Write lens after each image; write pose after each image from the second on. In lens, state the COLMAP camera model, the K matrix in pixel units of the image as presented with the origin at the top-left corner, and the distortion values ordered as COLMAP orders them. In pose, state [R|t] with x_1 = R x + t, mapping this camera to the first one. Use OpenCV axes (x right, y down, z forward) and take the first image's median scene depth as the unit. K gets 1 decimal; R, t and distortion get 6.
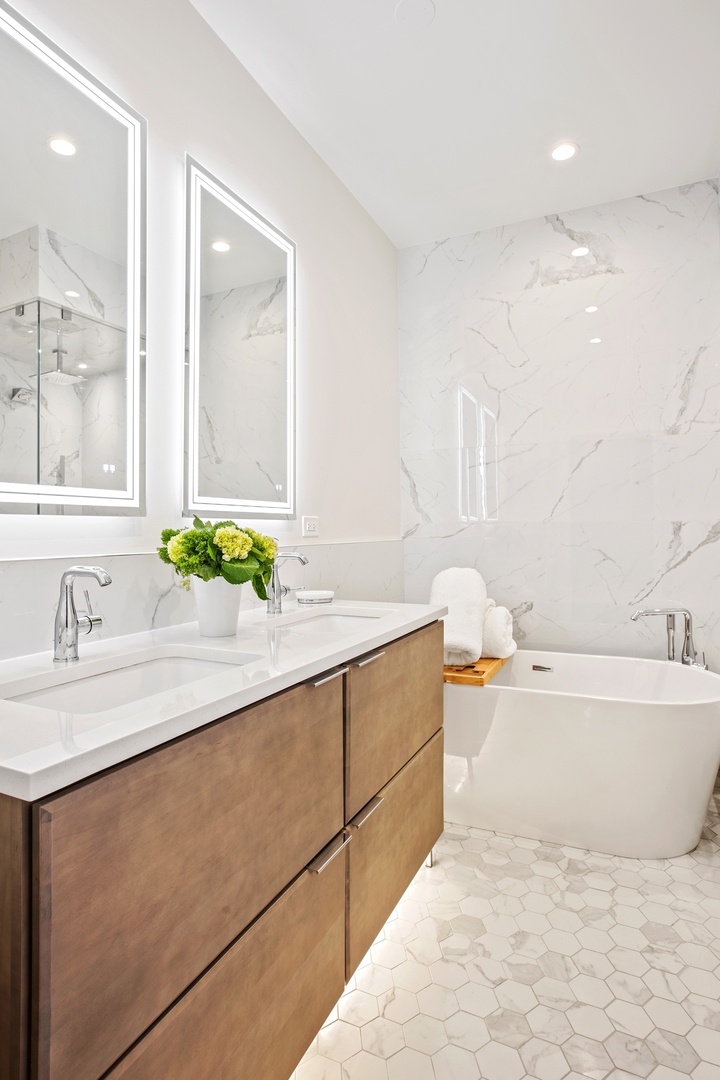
lens RADIAL K [[556.7, 0, 362.3], [0, 556.7, 519.8], [0, 0, 1]] dist [-0.029857, 0.005871]
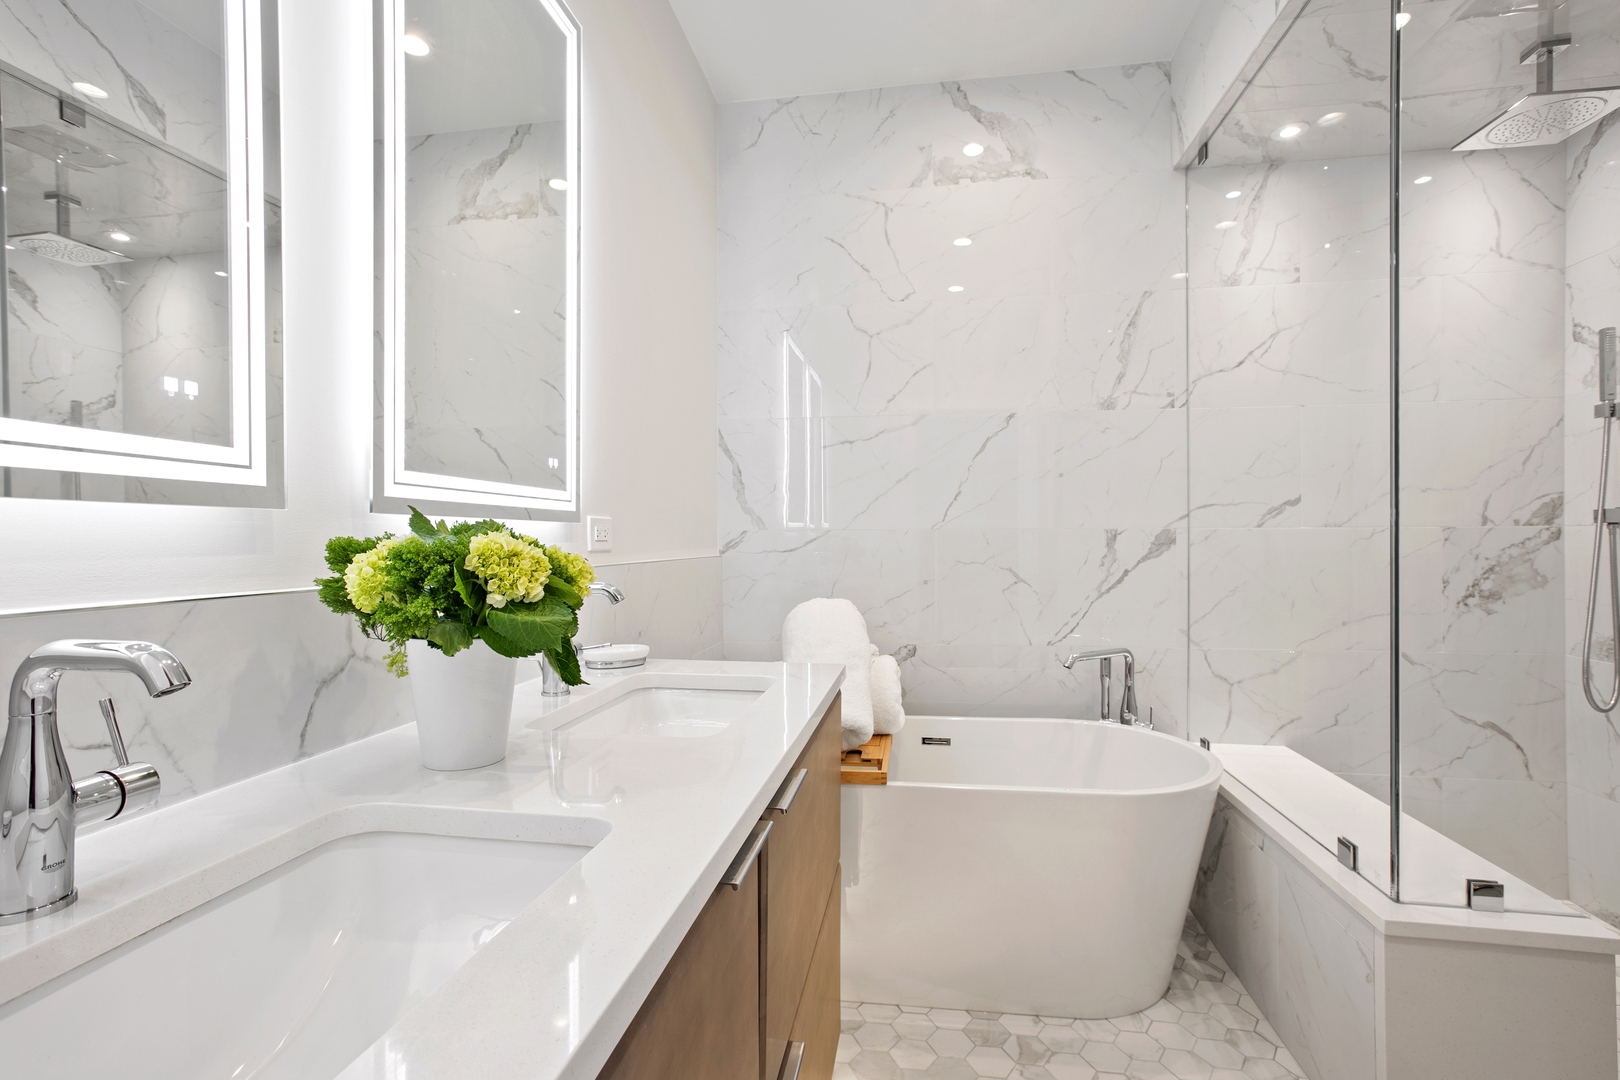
lens RADIAL K [[735.6, 0, 814.0], [0, 735.6, 540.4], [0, 0, 1]] dist [-0.019334, 0.012338]
pose [[0.960373, 0.001128, 0.278717, -0.081256], [-0.006111, 0.999837, 0.017010, 0.003907], [-0.278652, -0.018039, 0.960223, 0.178784]]
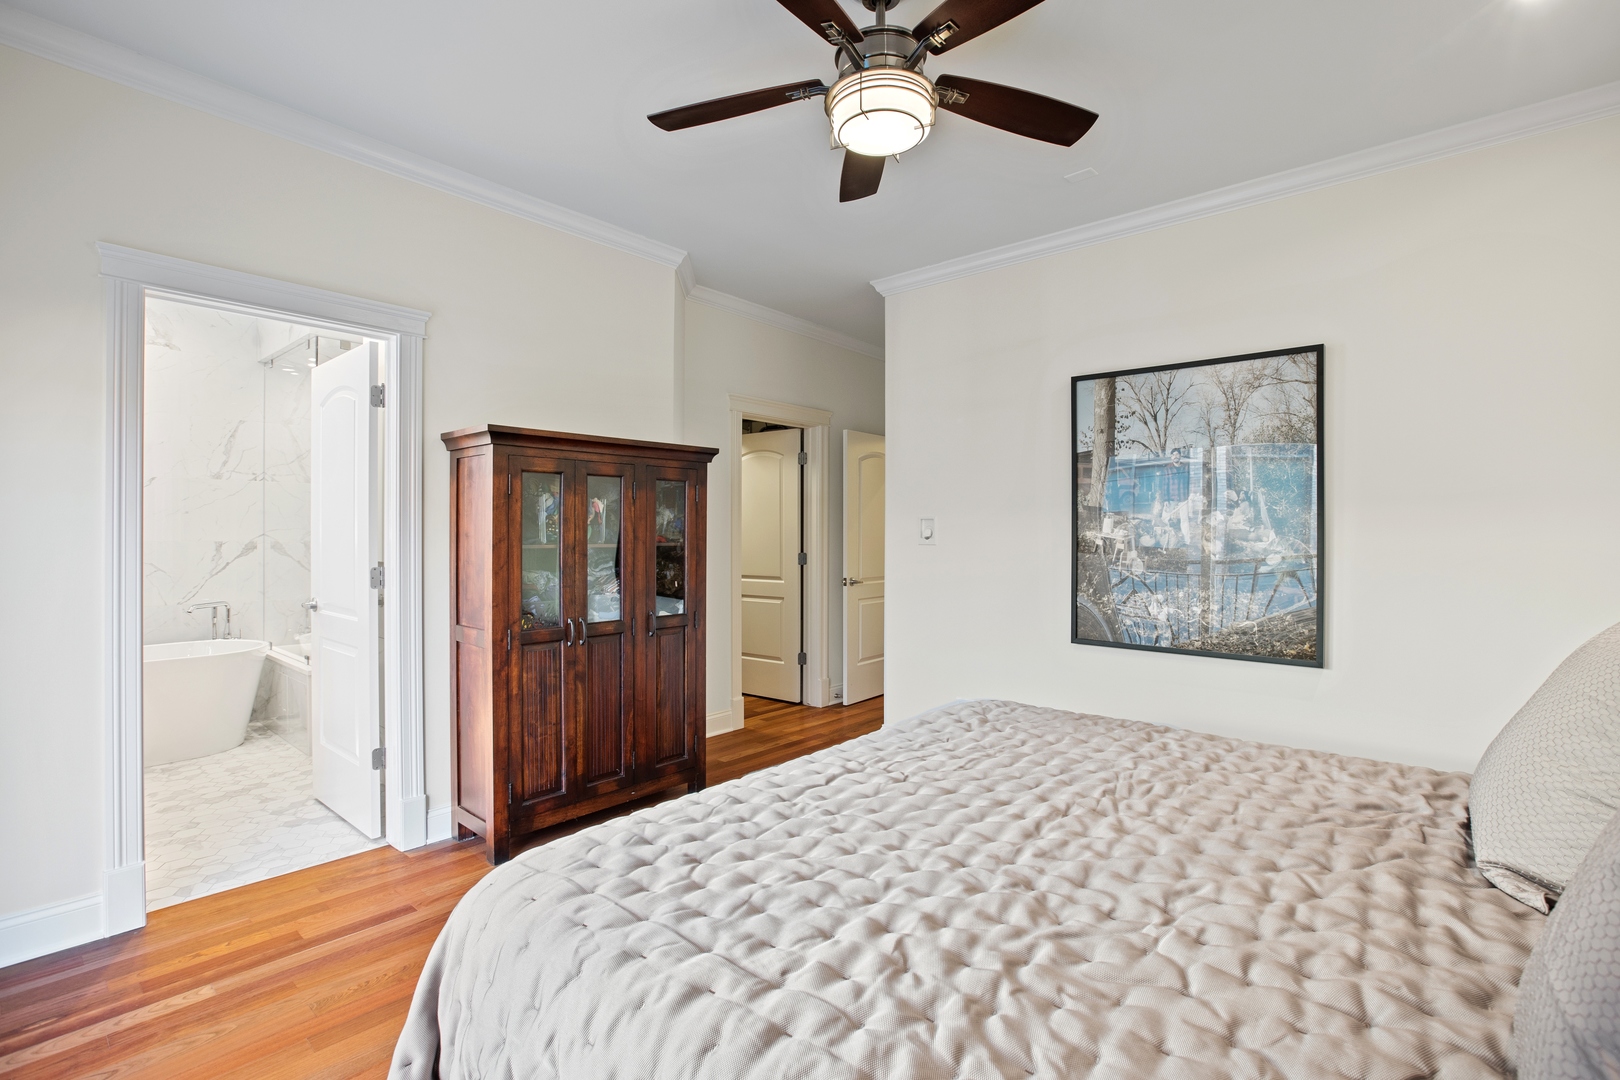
lens RADIAL K [[735.6, 0, 777.8], [0, 735.6, 535.5], [0, 0, 1]] dist [-0.019334, 0.012338]
pose [[0.287423, 0.006252, 0.957783, -0.815130], [-0.021186, 0.999776, -0.000168, -0.042505], [-0.957569, -0.020243, 0.287491, -0.911174]]
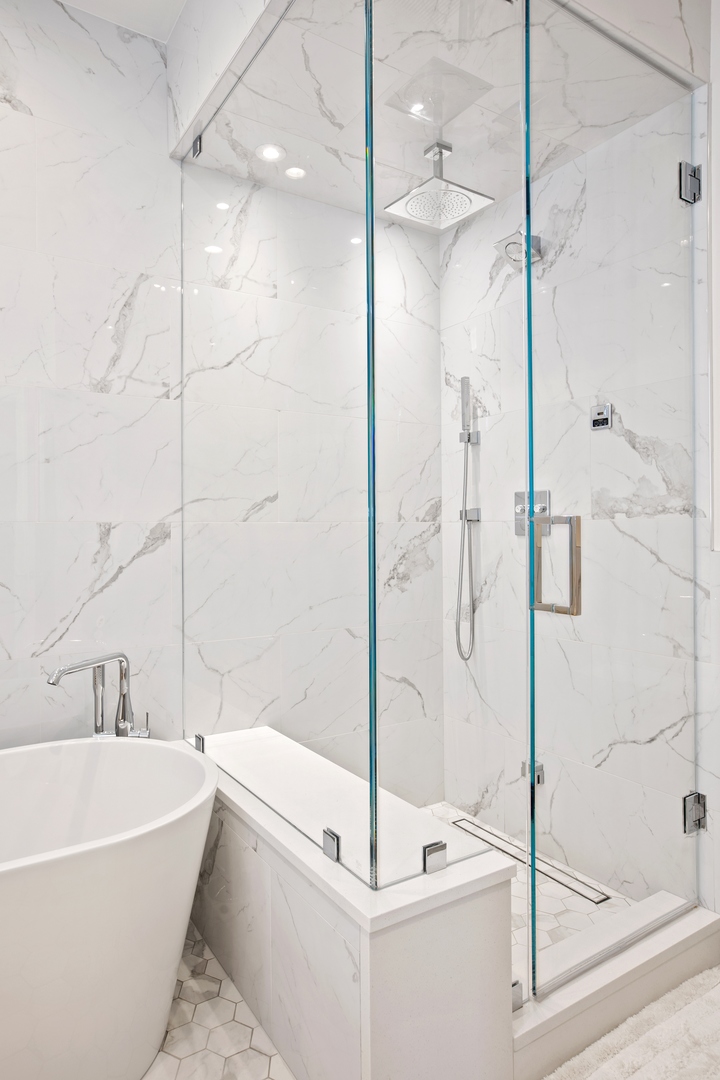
lens RADIAL K [[676.7, 0, 358.9], [0, 676.7, 525.6], [0, 0, 1]] dist [-0.026193, 0.029097]
pose [[0.529711, 0.007684, 0.848143, 0.038616], [-0.010272, 0.999944, -0.002644, 0.005498], [-0.848116, -0.007311, 0.529760, 0.309344]]
